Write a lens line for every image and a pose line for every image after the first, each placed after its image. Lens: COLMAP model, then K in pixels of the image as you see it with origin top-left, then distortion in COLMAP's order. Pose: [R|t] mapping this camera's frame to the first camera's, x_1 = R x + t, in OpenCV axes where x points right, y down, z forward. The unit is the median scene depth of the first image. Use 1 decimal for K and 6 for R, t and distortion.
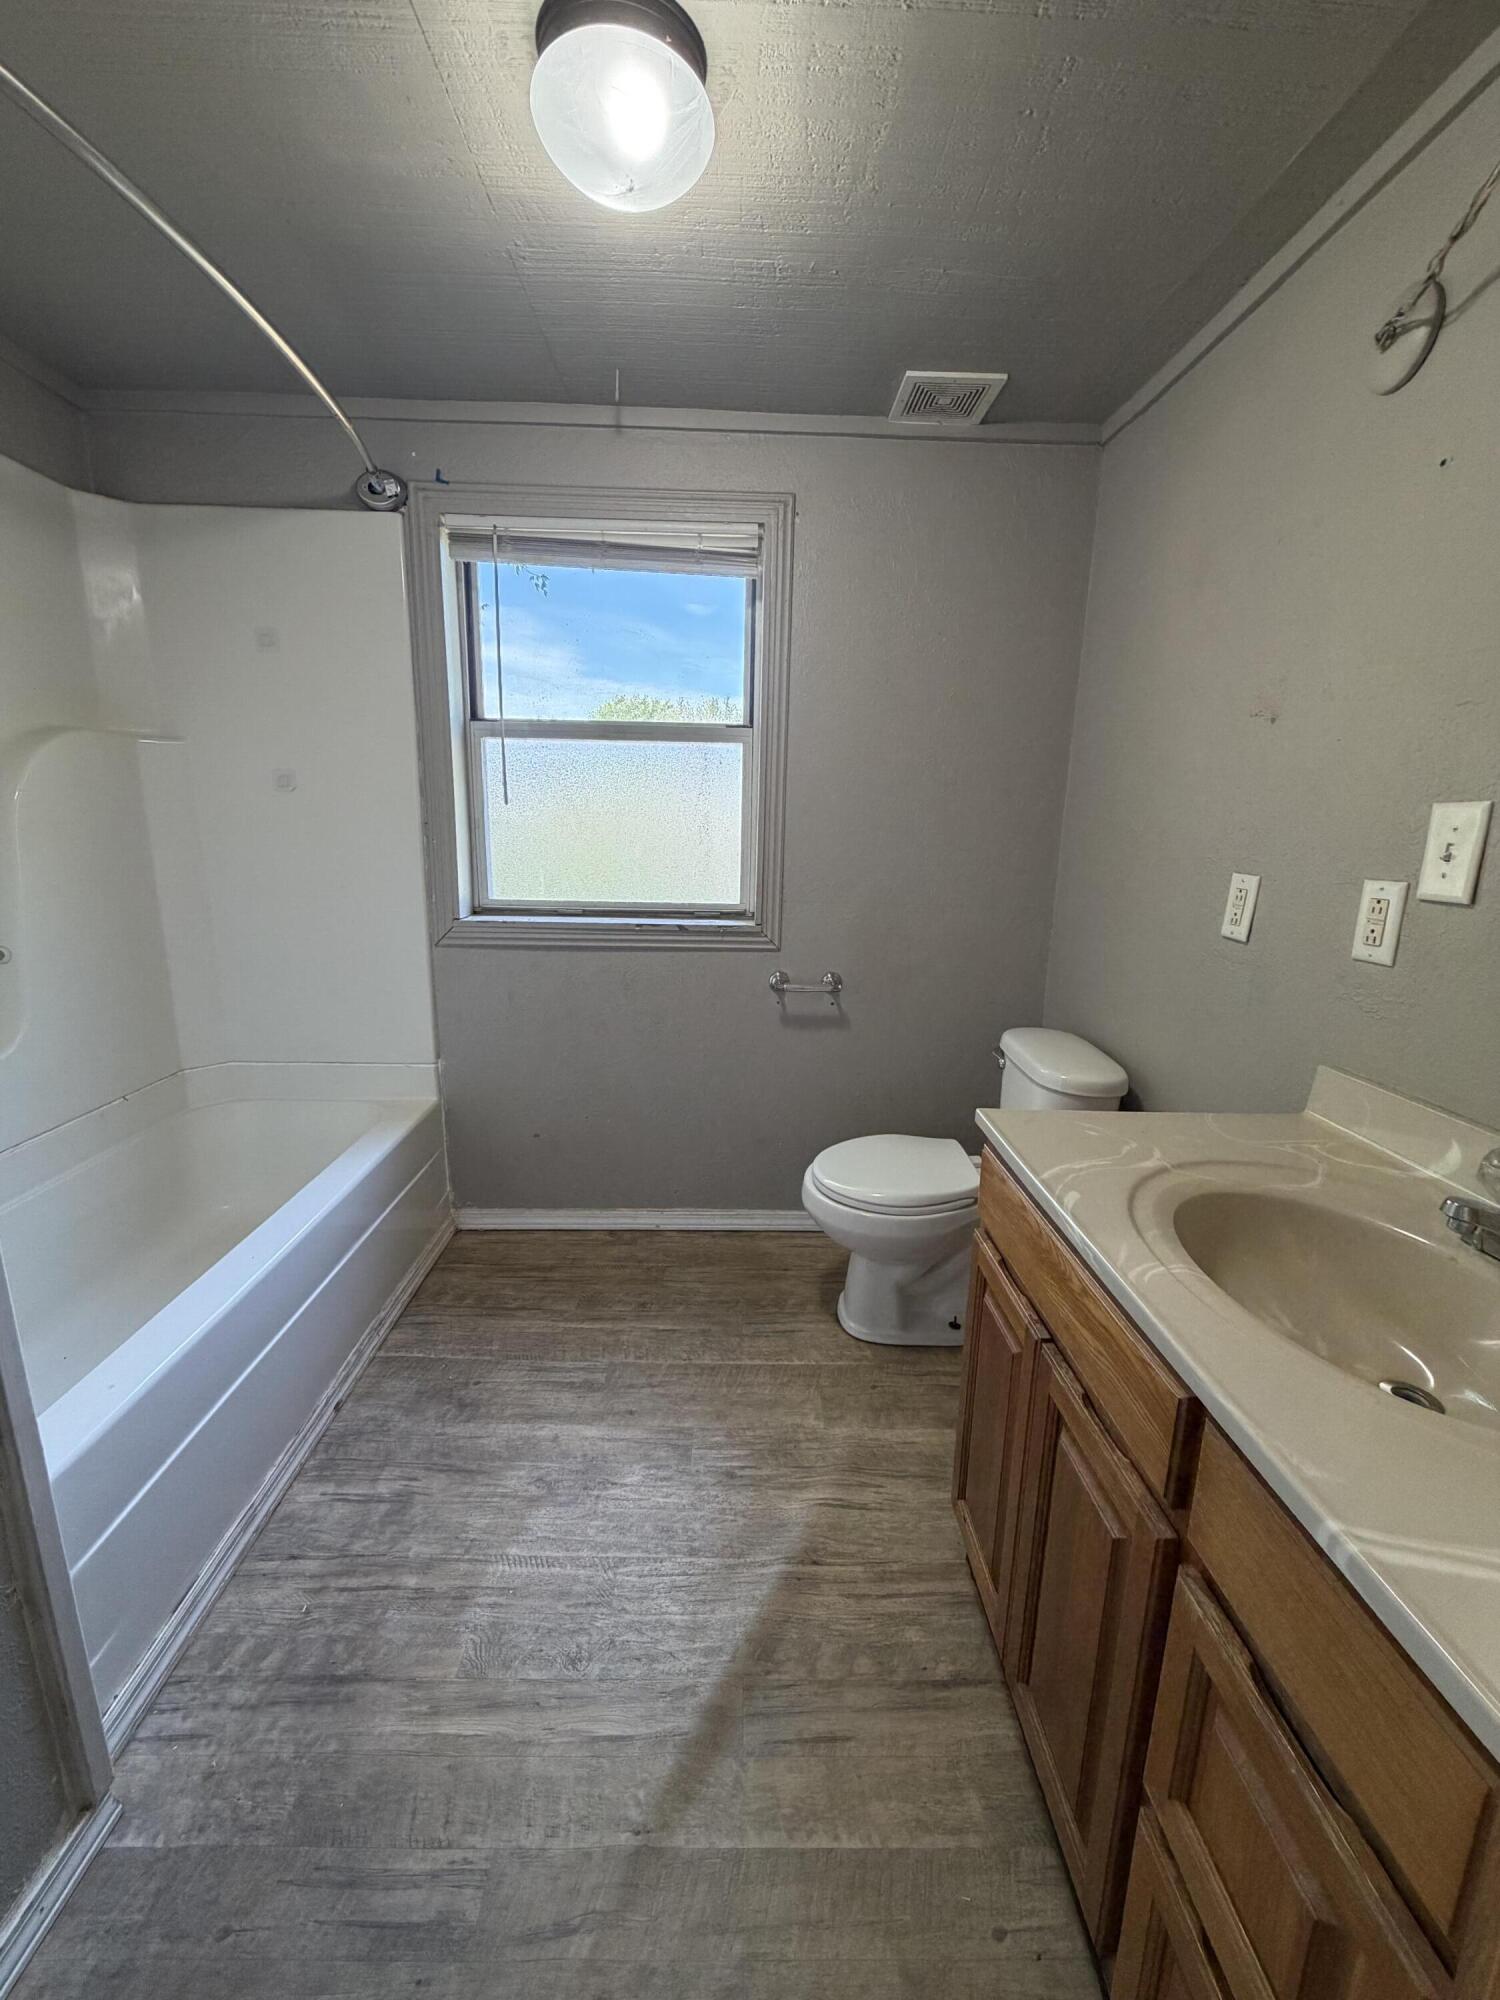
lens RADIAL K [[795.9, 0, 752.2], [0, 795.9, 996.0], [0, 0, 1]] dist [0.002462, 0.000048]
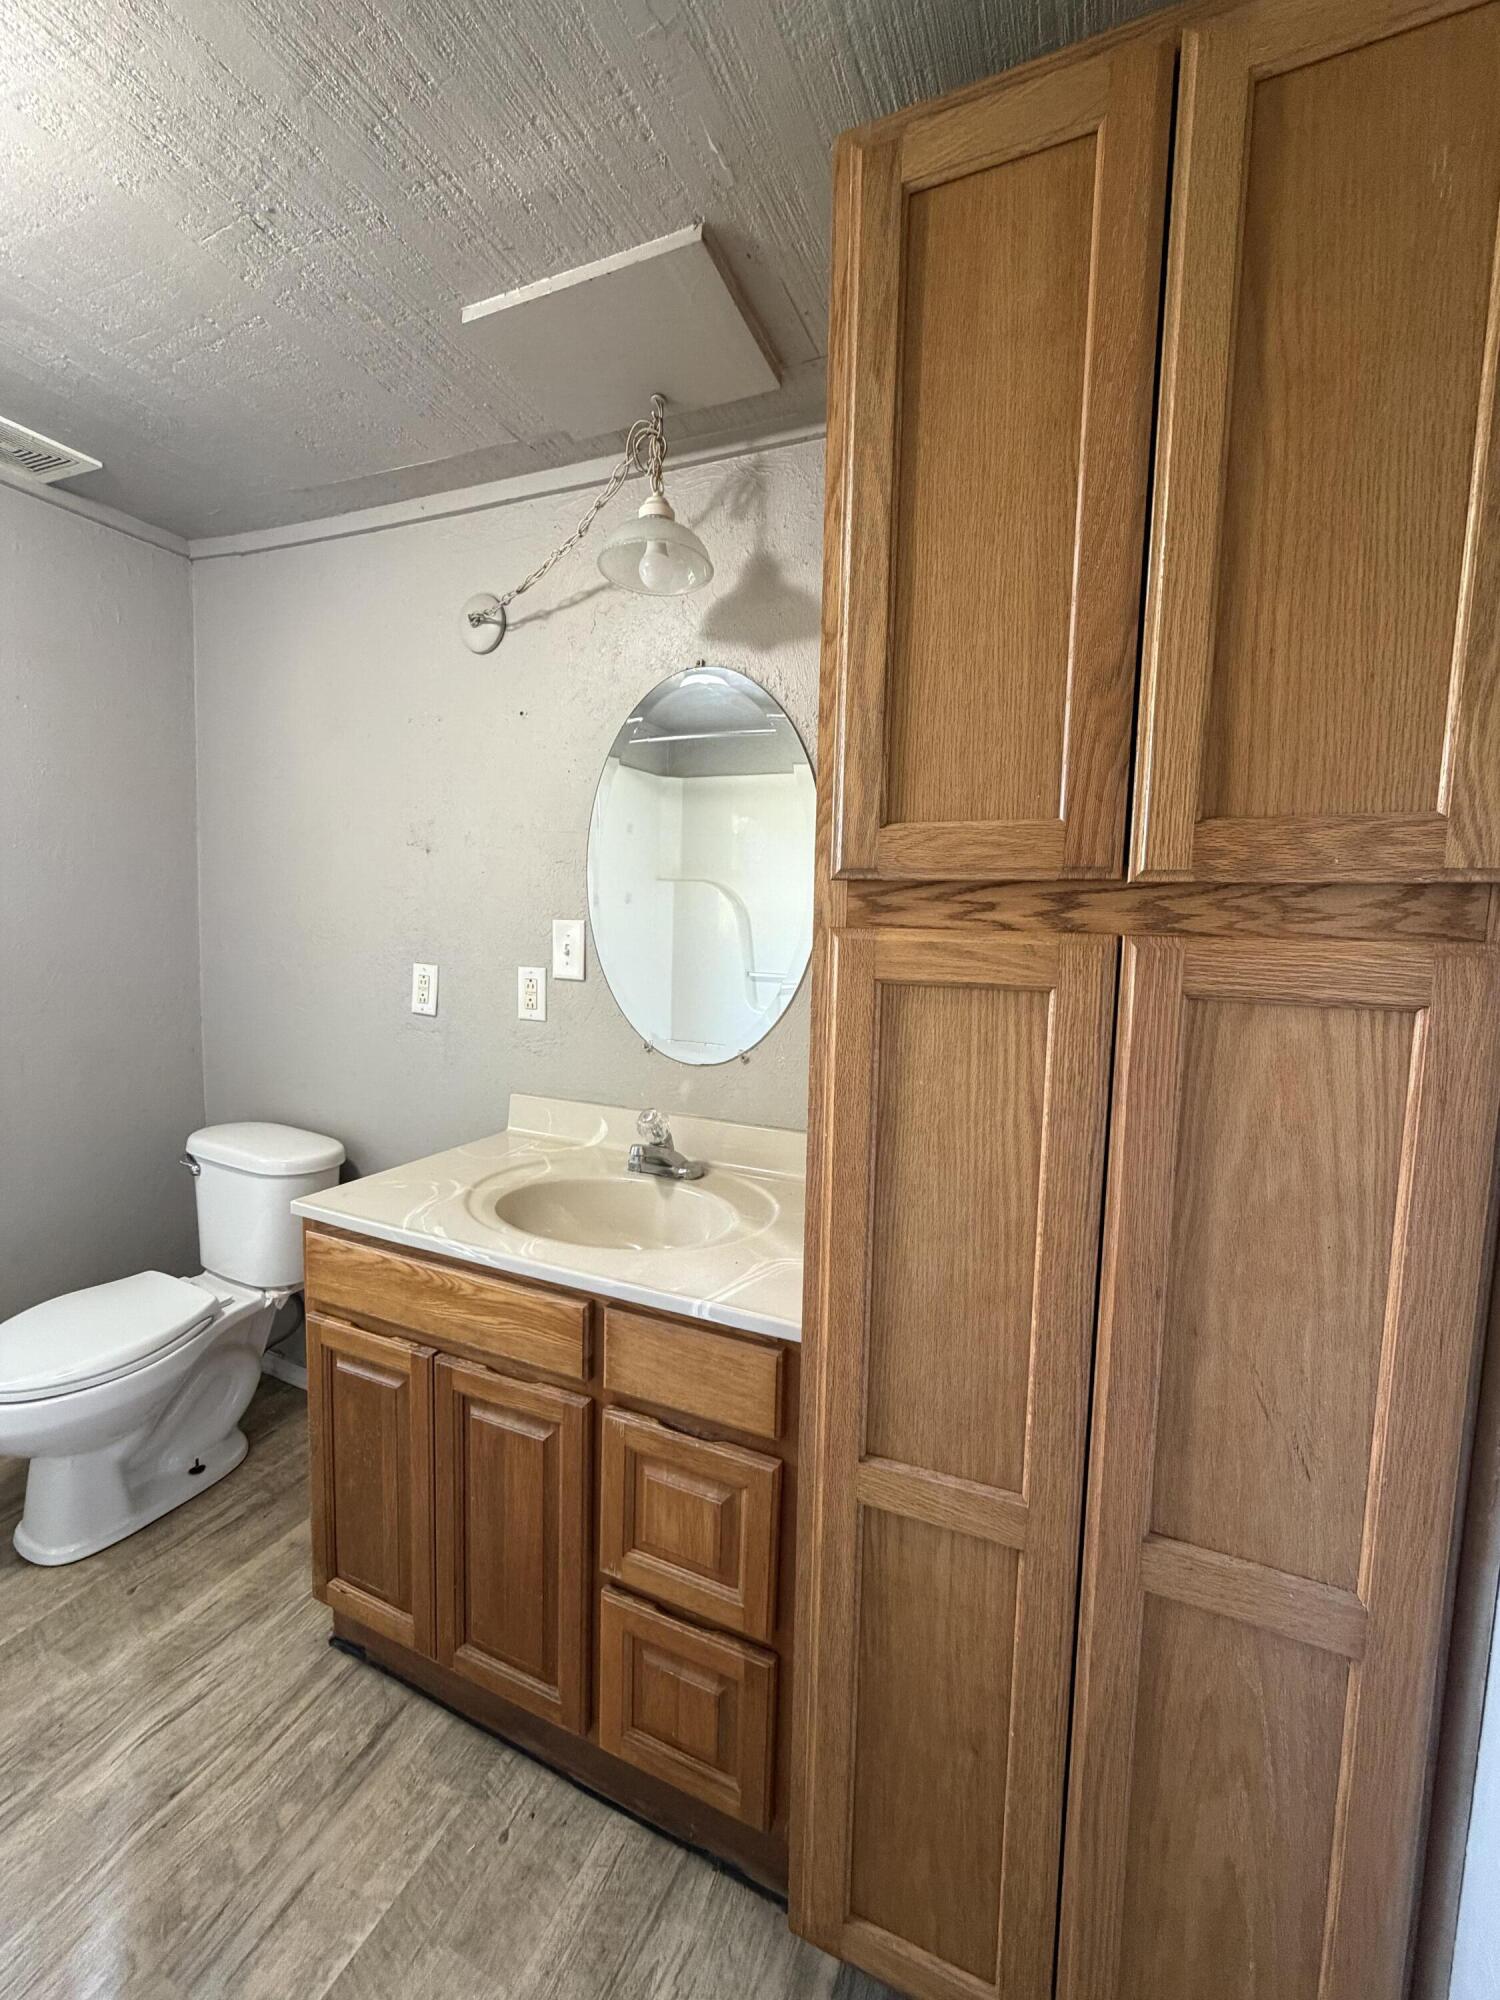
lens RADIAL K [[801.5, 0, 742.7], [0, 801.5, 998.1], [0, 0, 1]] dist [0.000097, 0.004637]
pose [[0.439469, -0.096318, 0.893079, -0.383175], [0.168016, 0.985502, 0.023607, -0.048479], [-0.882404, 0.139677, 0.449281, -0.046168]]
